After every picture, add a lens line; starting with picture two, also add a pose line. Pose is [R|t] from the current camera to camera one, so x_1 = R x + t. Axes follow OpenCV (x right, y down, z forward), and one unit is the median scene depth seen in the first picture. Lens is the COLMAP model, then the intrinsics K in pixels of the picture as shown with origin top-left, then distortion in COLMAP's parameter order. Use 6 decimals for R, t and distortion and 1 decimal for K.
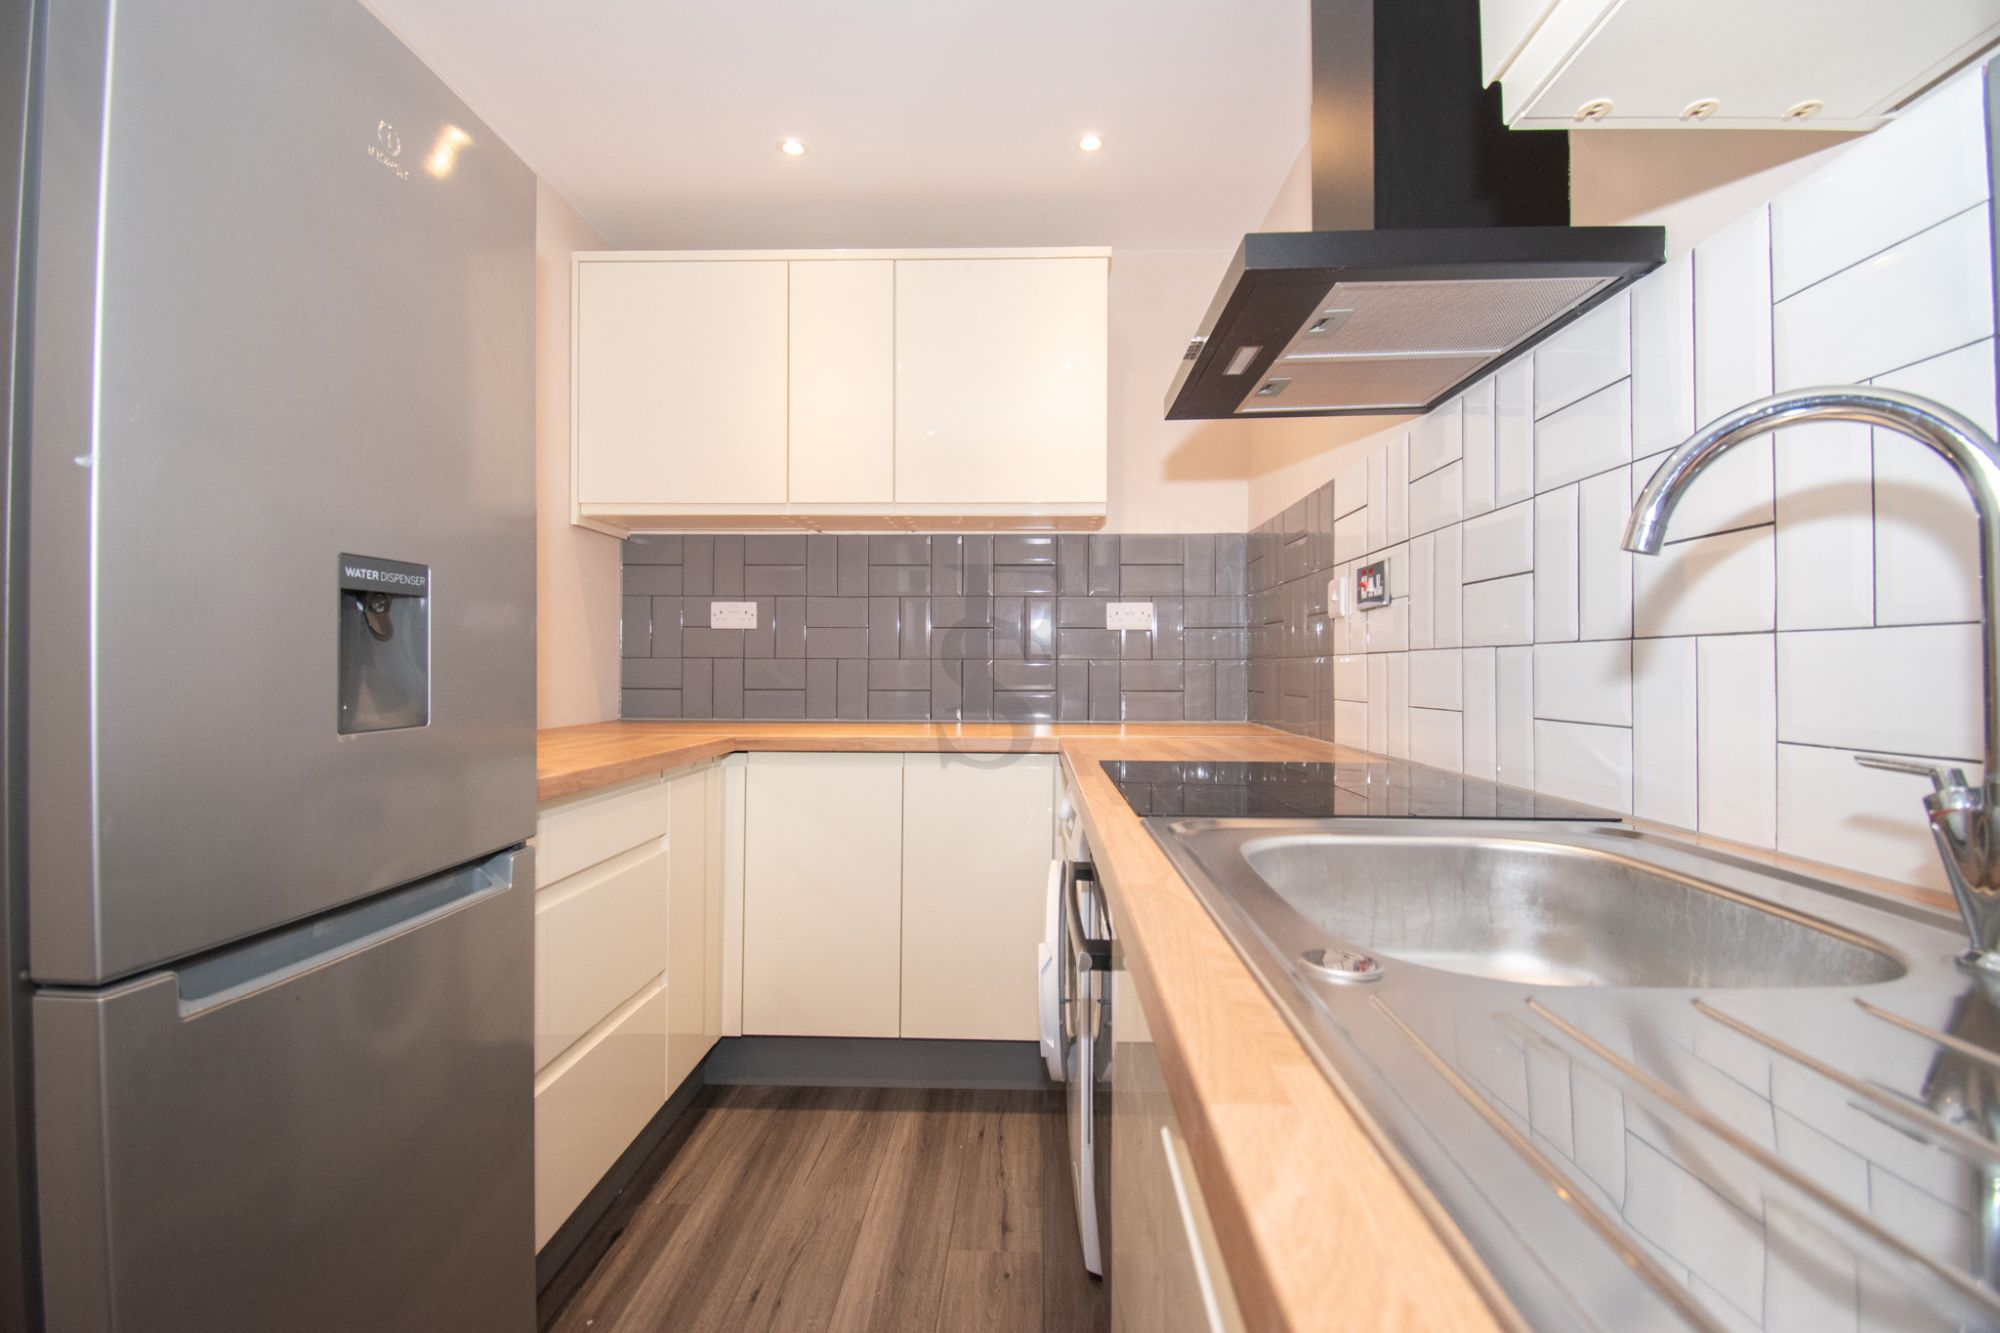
lens RADIAL K [[898.2, 0, 1007.4], [0, 898.2, 653.8], [0, 0, 1]] dist [0.000563, -0.000047]
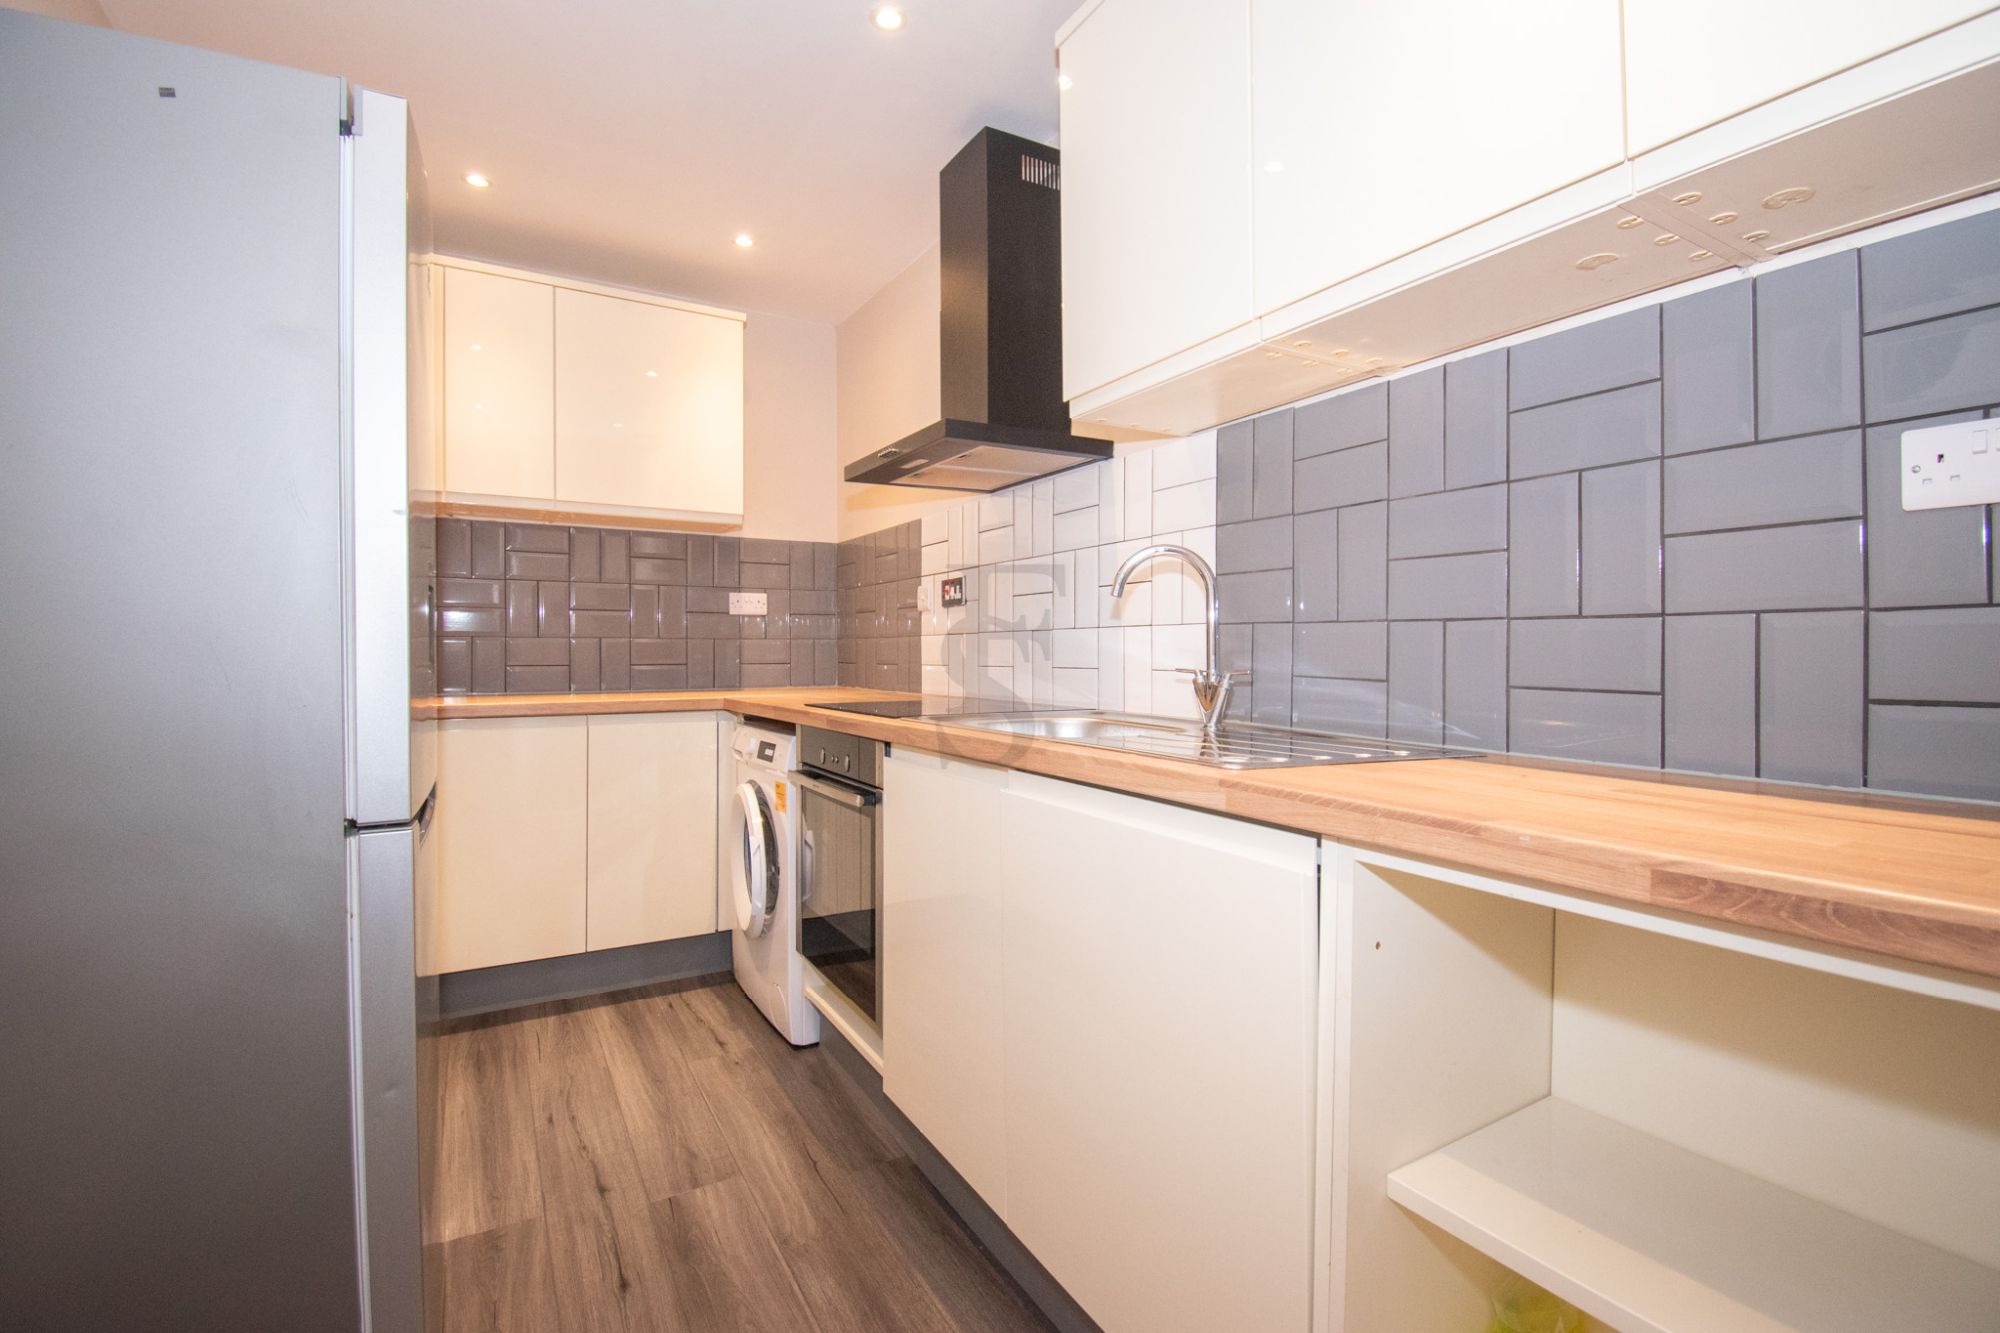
lens RADIAL K [[898.2, 0, 1007.4], [0, 898.2, 653.8], [0, 0, 1]] dist [0.000563, -0.000047]
pose [[0.844622, -0.004998, 0.535341, -0.323795], [-0.005637, 0.999818, 0.018228, 0.003753], [-0.535334, -0.018413, 0.844440, -0.354716]]
